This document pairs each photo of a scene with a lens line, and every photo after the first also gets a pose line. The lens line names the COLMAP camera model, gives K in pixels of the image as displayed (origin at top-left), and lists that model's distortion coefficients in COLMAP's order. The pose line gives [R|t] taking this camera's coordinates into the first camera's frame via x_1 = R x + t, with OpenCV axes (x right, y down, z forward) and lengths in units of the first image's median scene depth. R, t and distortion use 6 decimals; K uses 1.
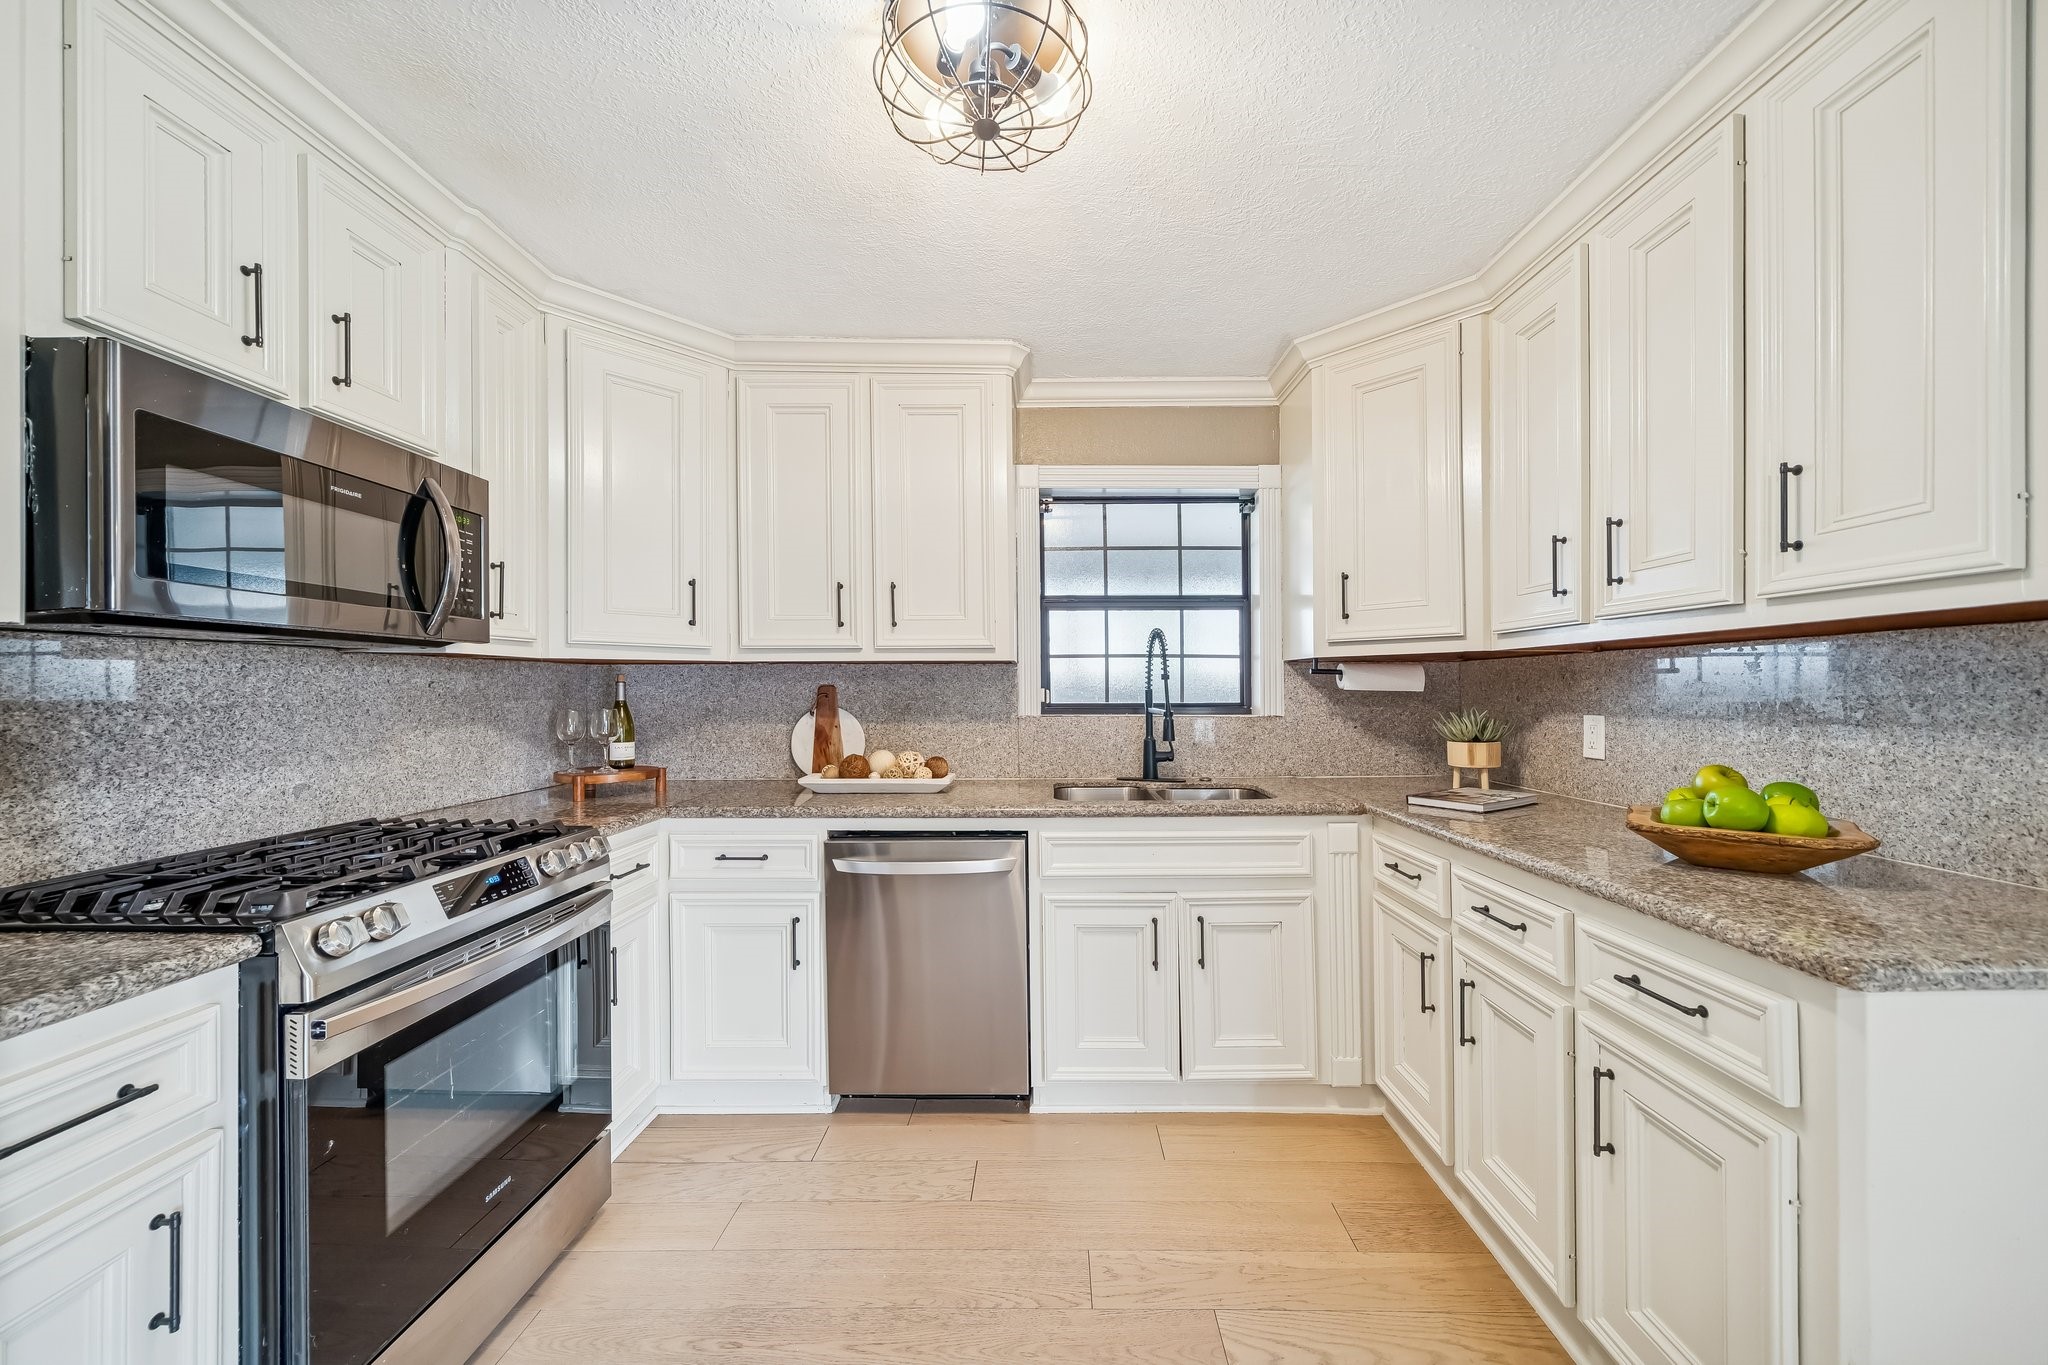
lens RADIAL K [[749.1, 0, 1047.8], [0, 749.1, 692.5], [0, 0, 1]] dist [-0.005639, 0.000163]
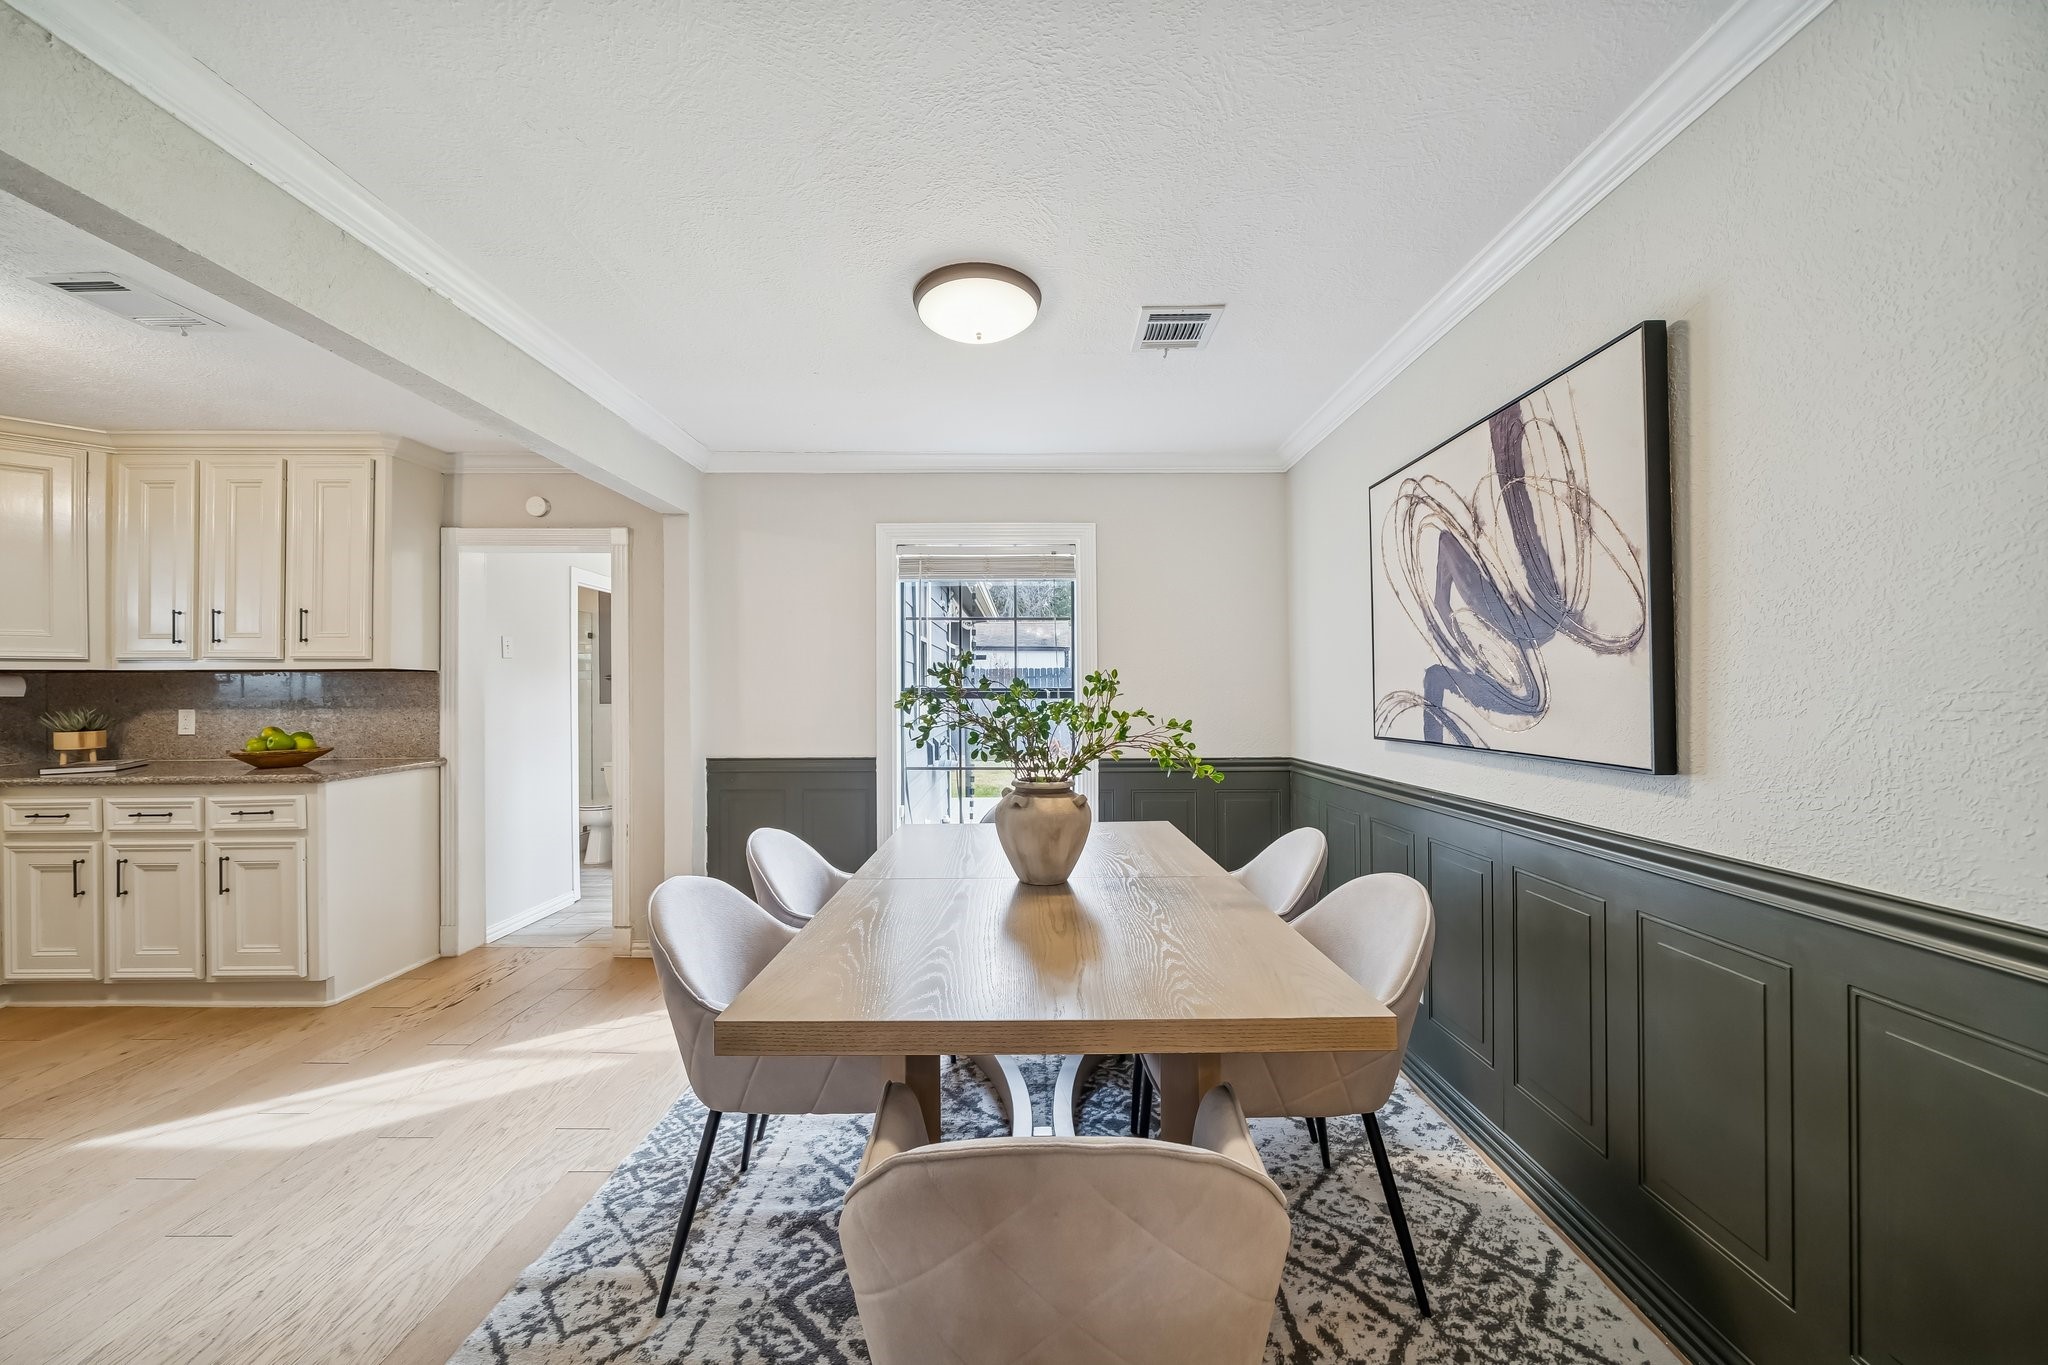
lens RADIAL K [[749.1, 0, 1018.6], [0, 749.1, 676.3], [0, 0, 1]] dist [-0.005639, 0.000163]
pose [[0.010080, 0.017124, 0.999803, -0.926537], [0.007766, 0.999822, -0.017202, -0.000395], [-0.999919, 0.007938, 0.009945, -0.894775]]
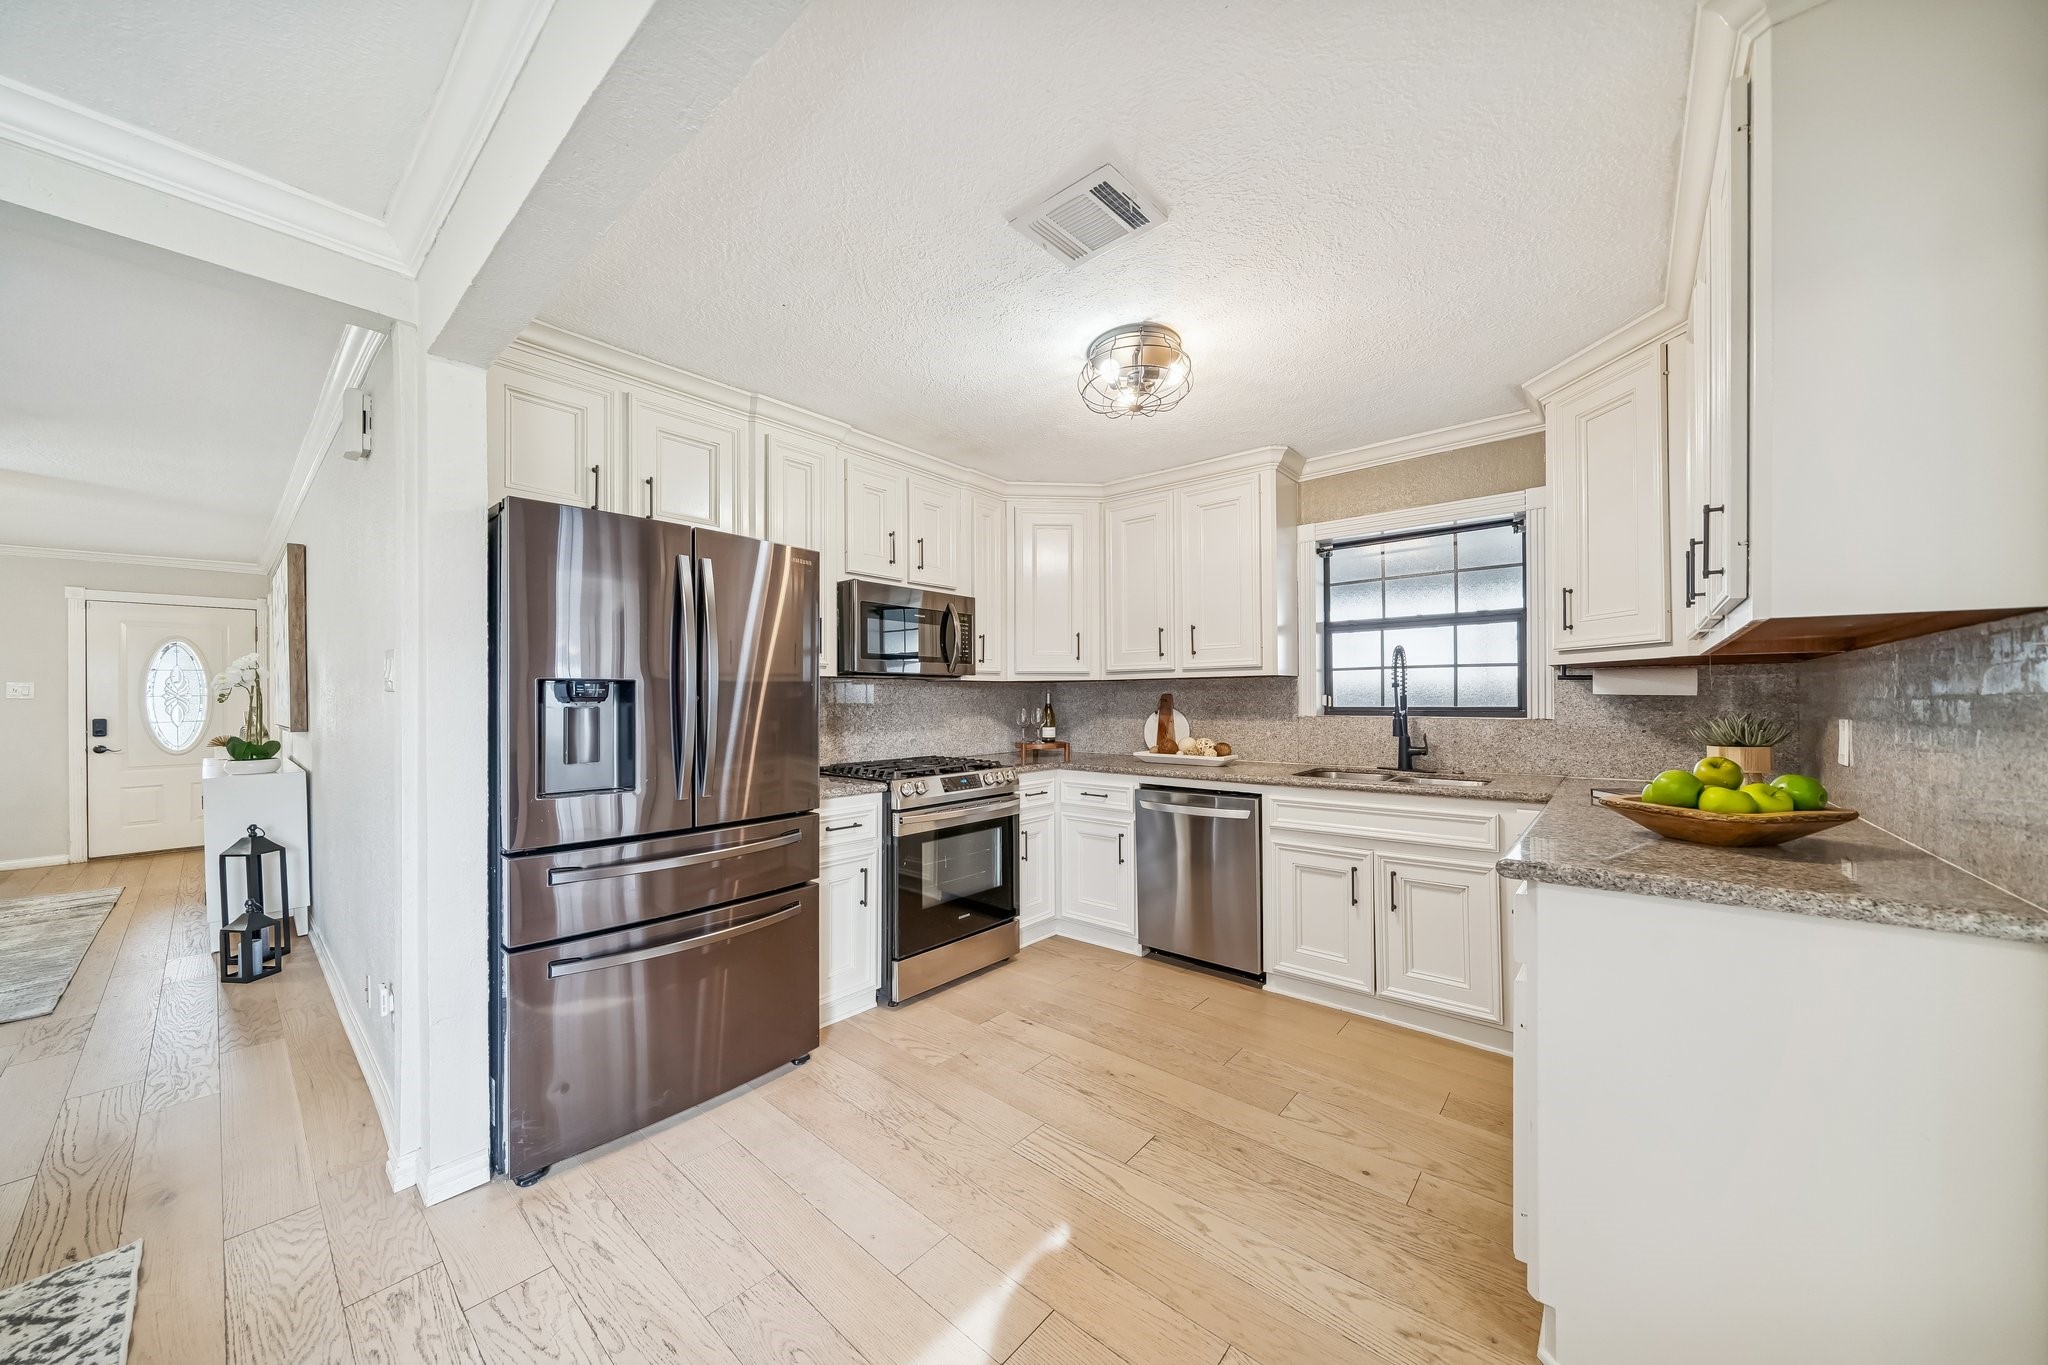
lens RADIAL K [[707.2, 0, 1022.9], [0, 707.2, 695.4], [0, 0, 1]] dist [-0.001907, -0.001357]
pose [[0.763778, -0.006116, -0.645450, 0.519672], [0.002442, 0.999975, -0.006585, 0.002747], [0.645474, 0.003453, 0.763774, -0.350657]]
